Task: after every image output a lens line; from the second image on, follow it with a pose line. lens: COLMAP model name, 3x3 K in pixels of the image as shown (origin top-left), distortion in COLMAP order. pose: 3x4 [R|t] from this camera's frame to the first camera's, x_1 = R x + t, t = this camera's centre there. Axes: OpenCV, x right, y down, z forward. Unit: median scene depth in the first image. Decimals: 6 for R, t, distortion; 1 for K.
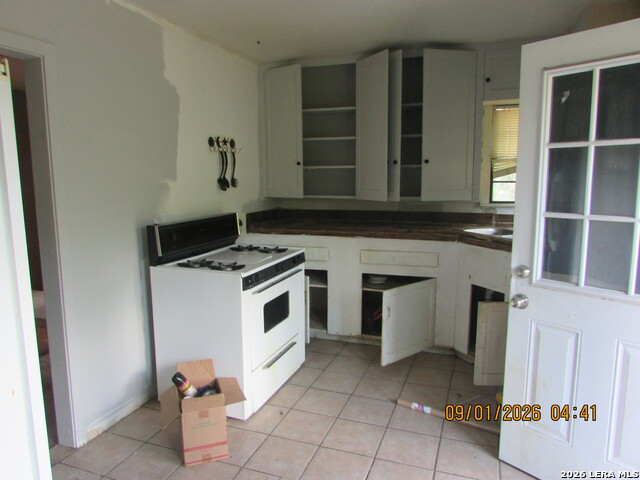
lens RADIAL K [[460.7, 0, 322.2], [0, 460.7, 241.2], [0, 0, 1]] dist [-0.027688, 0.023373]
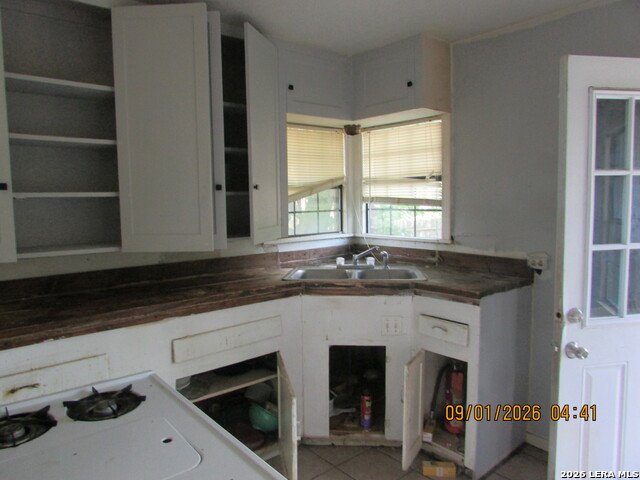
lens RADIAL K [[460.7, 0, 320.5], [0, 460.7, 235.1], [0, 0, 1]] dist [-0.027688, 0.023373]
pose [[0.493569, -0.072109, 0.866712, -0.322775], [0.135839, 0.990718, 0.005070, -0.091849], [-0.859033, 0.115231, 0.498782, 0.576960]]
